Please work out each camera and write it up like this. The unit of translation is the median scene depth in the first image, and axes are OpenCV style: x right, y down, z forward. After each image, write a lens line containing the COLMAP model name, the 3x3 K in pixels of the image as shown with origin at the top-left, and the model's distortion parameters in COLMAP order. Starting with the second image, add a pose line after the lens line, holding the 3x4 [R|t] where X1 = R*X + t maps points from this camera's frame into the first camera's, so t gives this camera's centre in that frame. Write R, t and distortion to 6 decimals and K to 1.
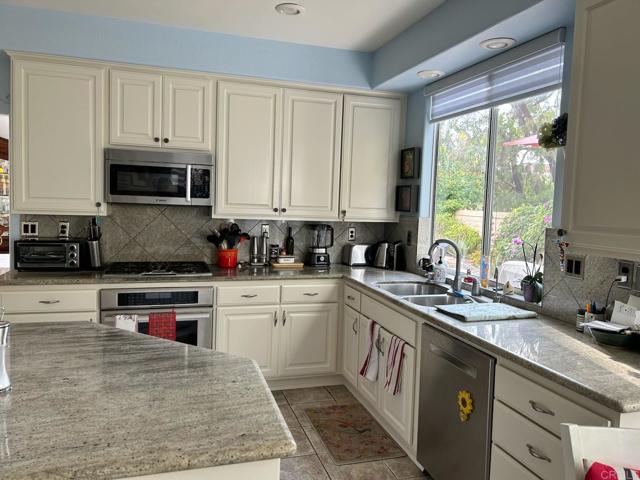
lens RADIAL K [[480.4, 0, 318.3], [0, 480.4, 233.5], [0, 0, 1]] dist [0.009424, -0.029126]
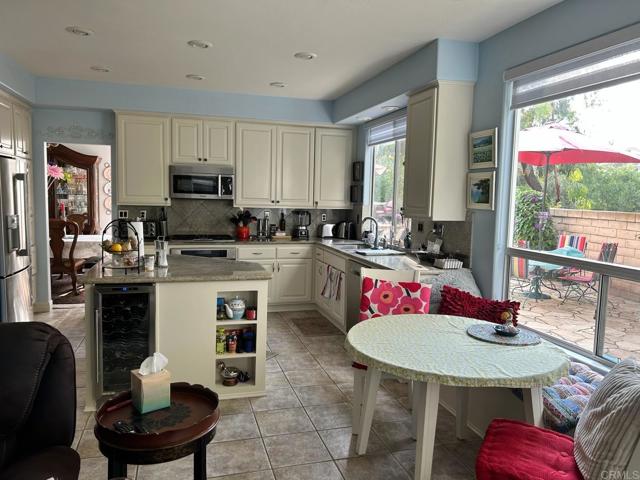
lens RADIAL K [[480.4, 0, 324.6], [0, 480.4, 246.1], [0, 0, 1]] dist [0.009424, -0.029126]
pose [[0.999937, -0.009610, -0.005835, 0.098089], [0.009798, 0.999406, 0.033031, 0.051507], [0.005514, -0.033086, 0.999437, -0.649751]]
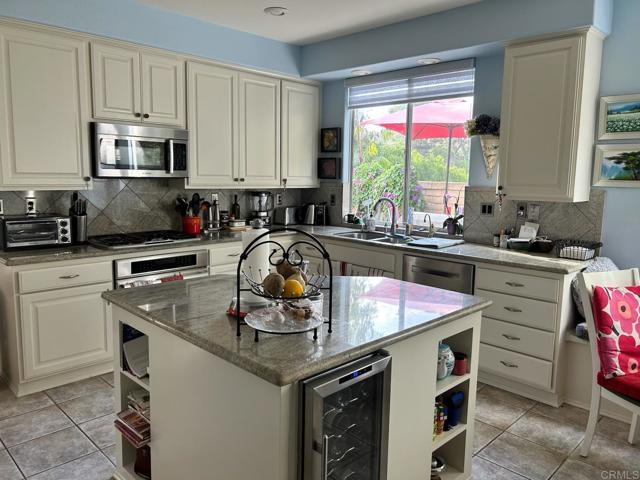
lens RADIAL K [[480.4, 0, 325.4], [0, 480.4, 238.0], [0, 0, 1]] dist [0.009424, -0.029126]
pose [[0.879852, -0.082288, 0.468069, -0.481177], [0.046764, 0.995107, 0.087039, -0.000976], [-0.472941, -0.054693, 0.879395, -0.123081]]
